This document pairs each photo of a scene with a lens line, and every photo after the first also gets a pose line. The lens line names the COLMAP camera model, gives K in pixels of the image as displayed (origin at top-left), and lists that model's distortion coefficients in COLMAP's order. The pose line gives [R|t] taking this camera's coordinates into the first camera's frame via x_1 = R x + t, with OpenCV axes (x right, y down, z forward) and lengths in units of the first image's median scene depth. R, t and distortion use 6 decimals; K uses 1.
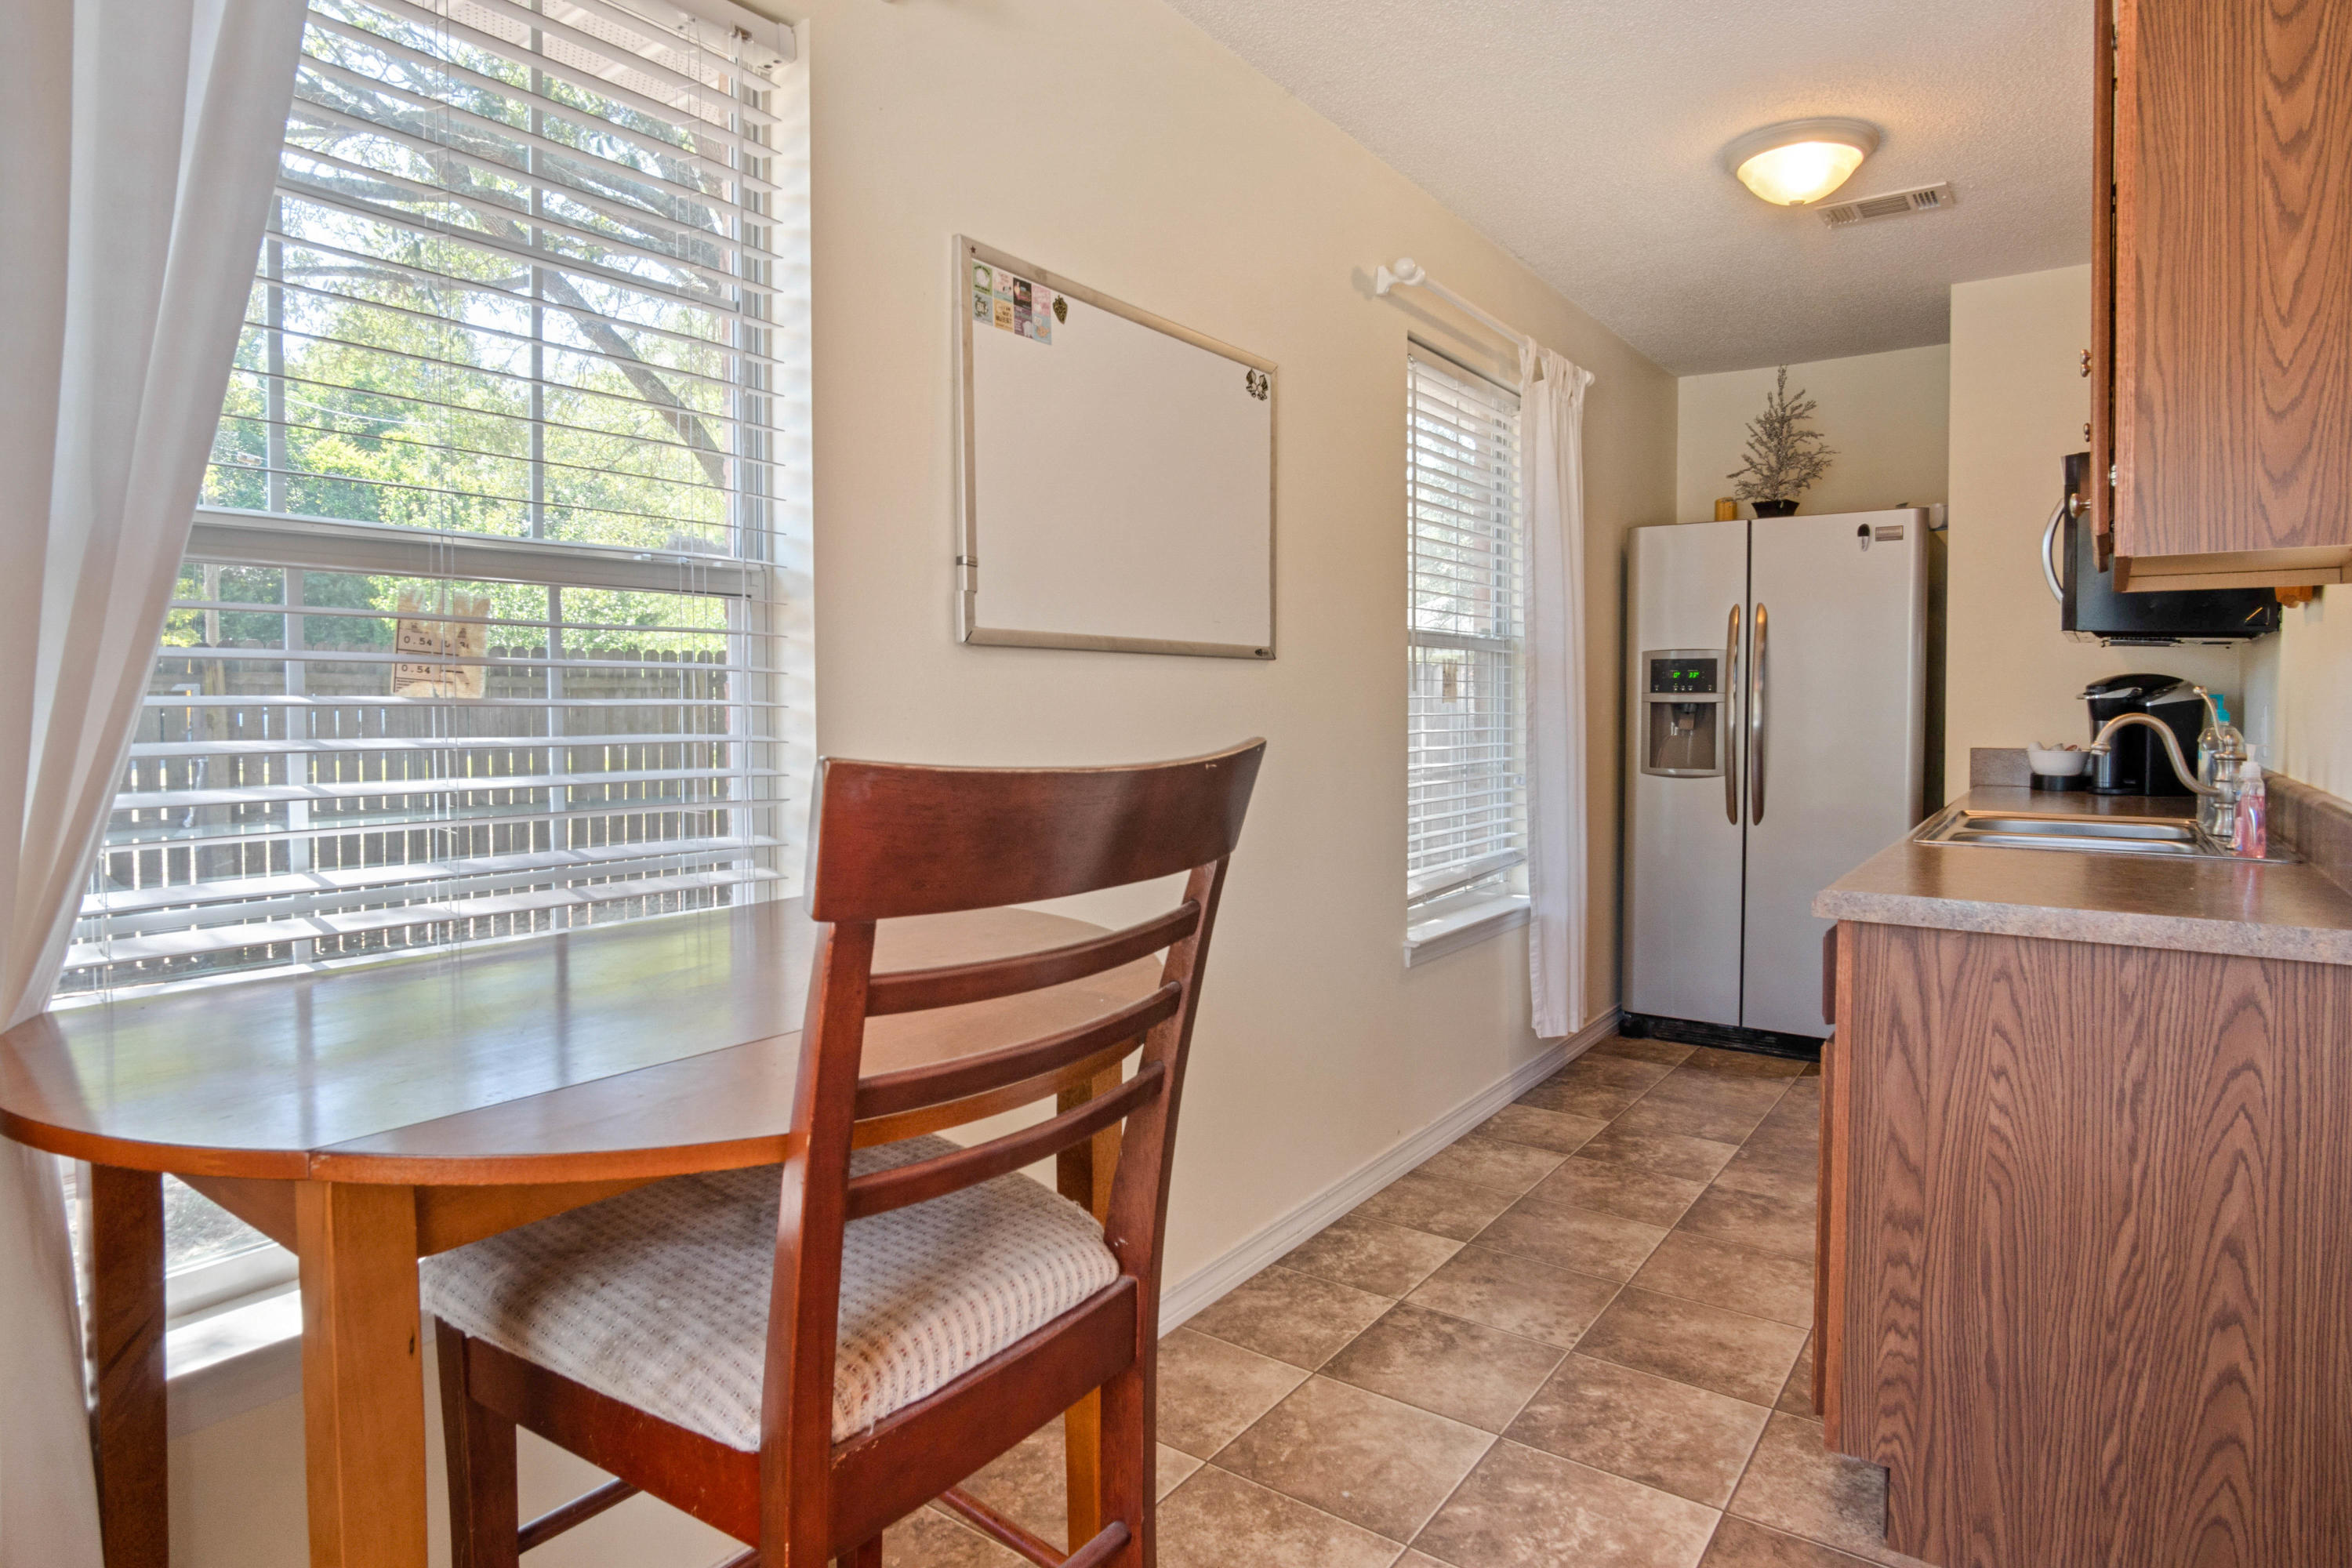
lens RADIAL K [[1318.1, 0, 1163.5], [0, 1318.1, 743.8], [0, 0, 1]] dist [-0.030154, 0.005041]
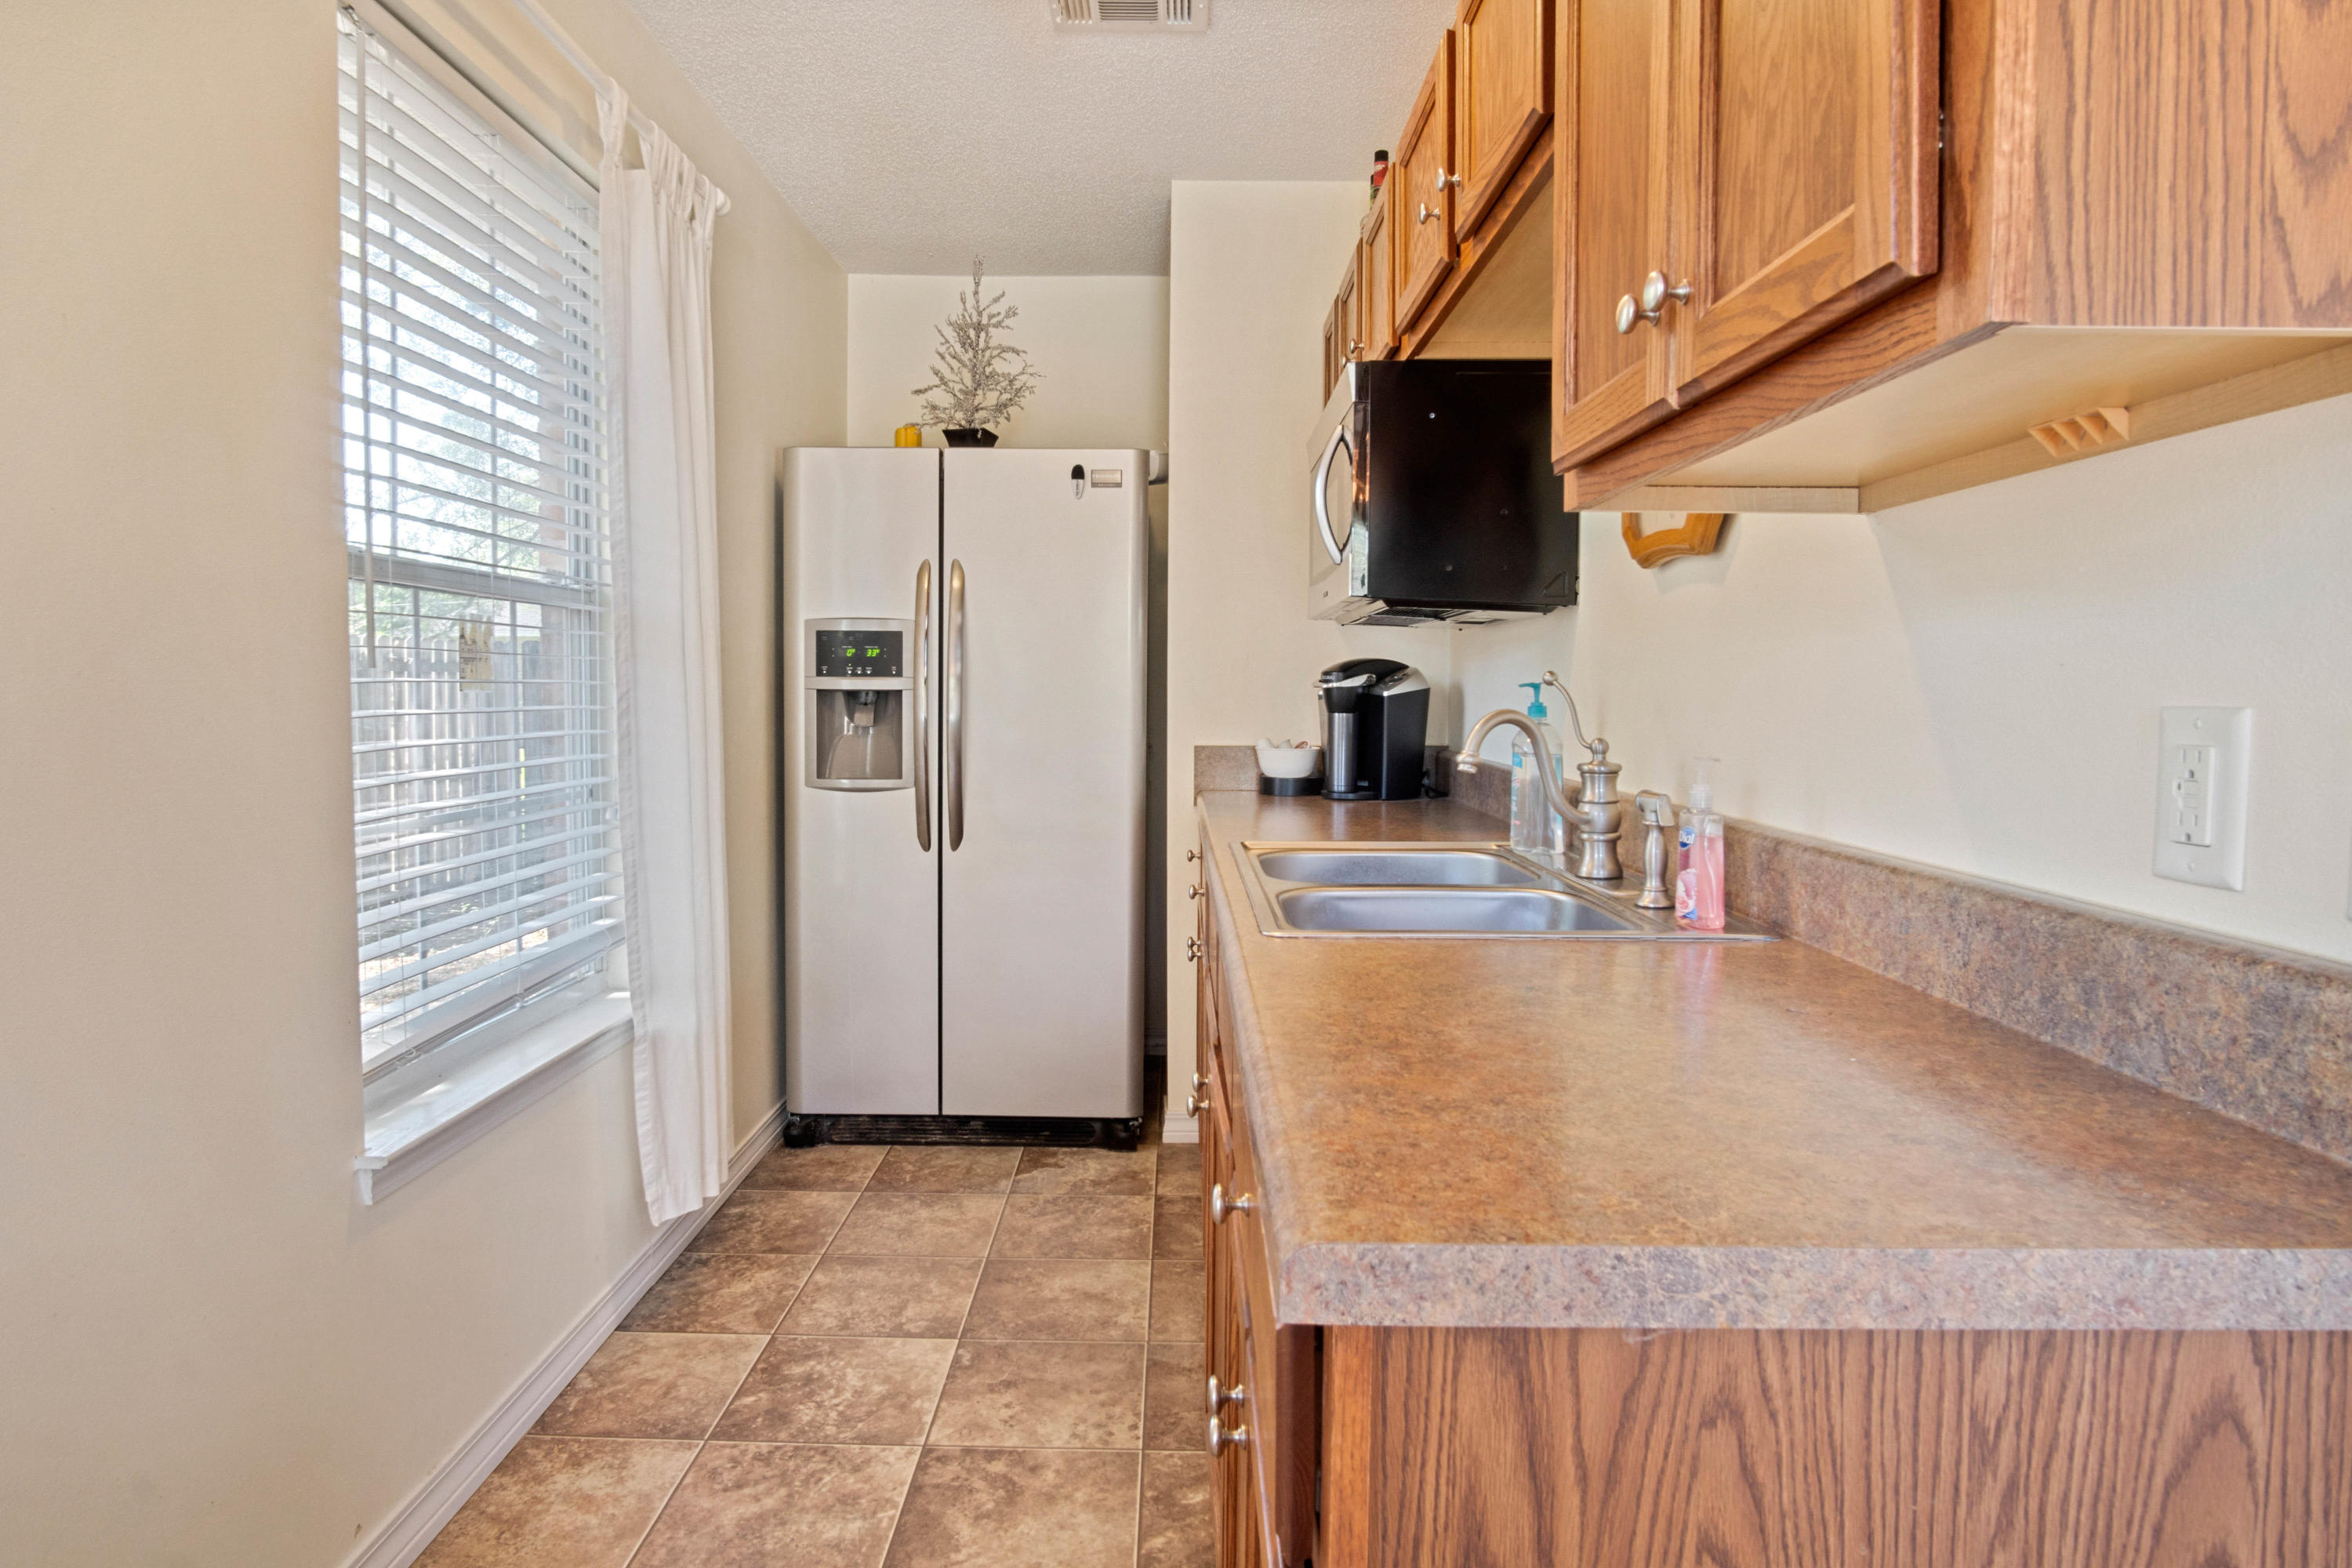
lens RADIAL K [[1318.1, 0, 1160.7], [0, 1318.1, 737.5], [0, 0, 1]] dist [-0.030154, 0.005041]
pose [[0.820101, -0.017476, 0.571952, 0.132884], [0.013796, 0.999847, 0.010769, -0.012349], [-0.572052, -0.000941, 0.820217, 0.354093]]
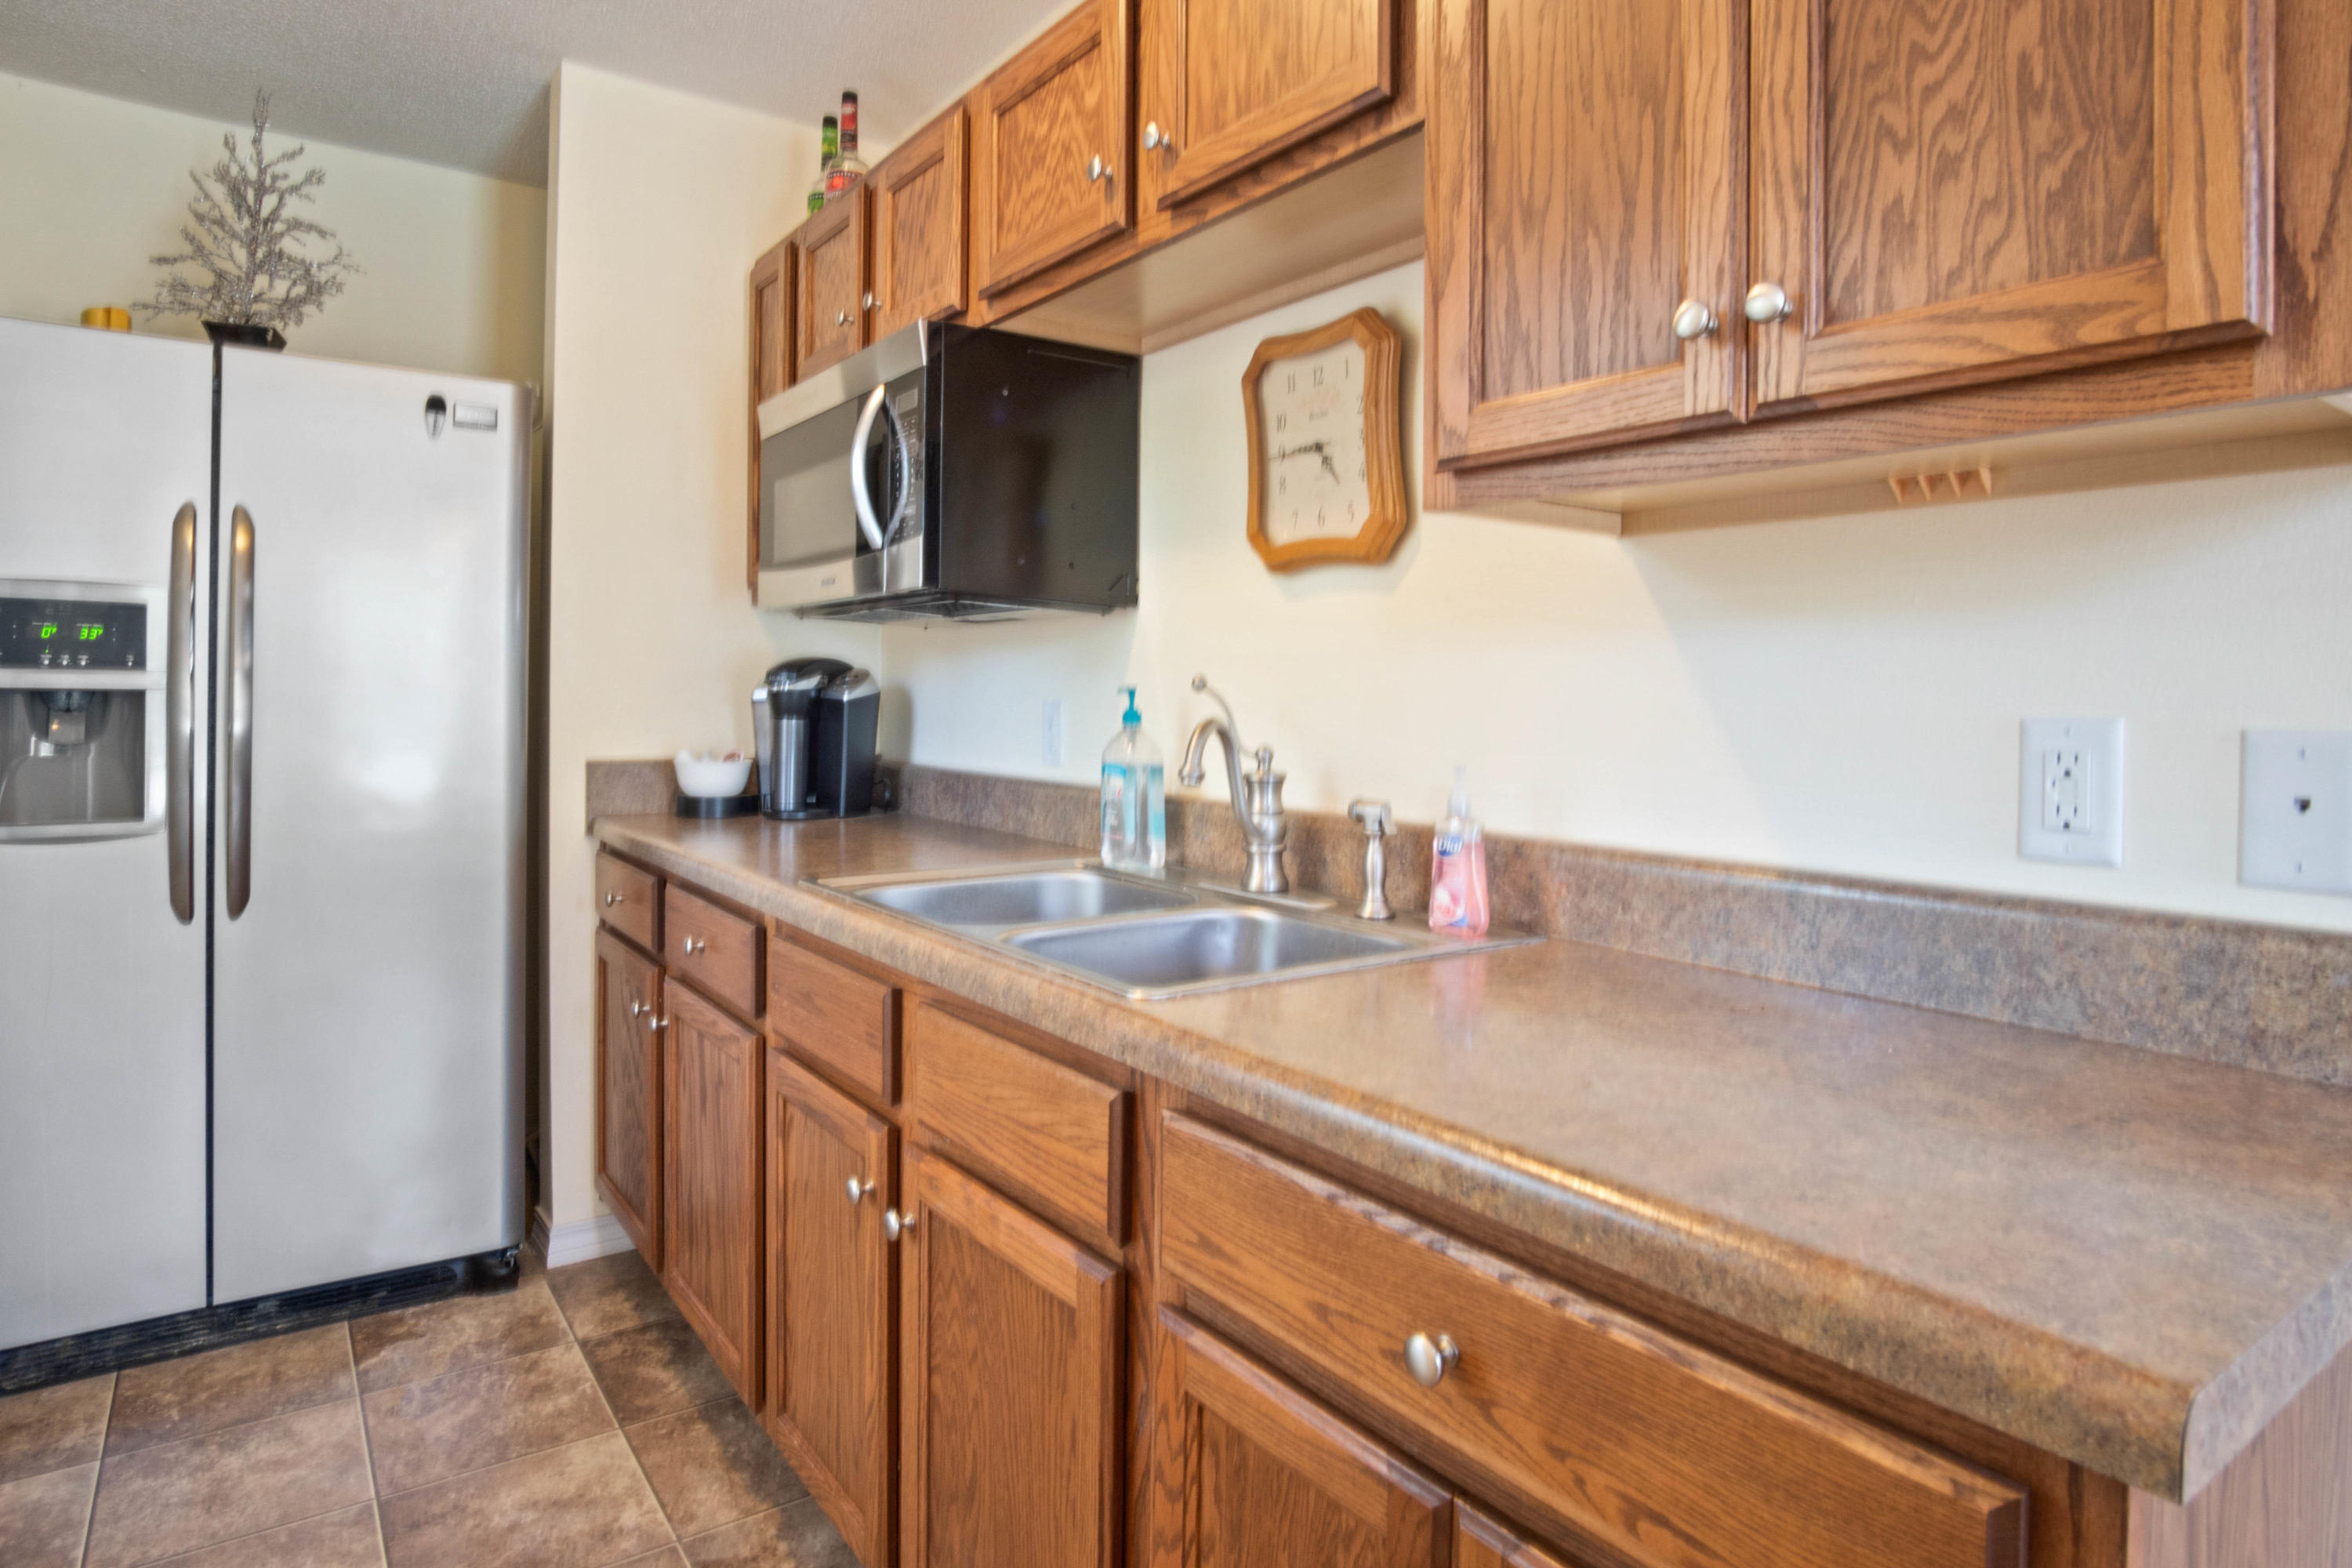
lens RADIAL K [[1318.1, 0, 1181.1], [0, 1318.1, 694.7], [0, 0, 1]] dist [-0.030154, 0.005041]
pose [[0.312998, 0.003384, 0.949748, 0.083219], [0.020280, 0.999742, -0.010245, -0.019248], [-0.949537, 0.022468, 0.312849, 0.544651]]
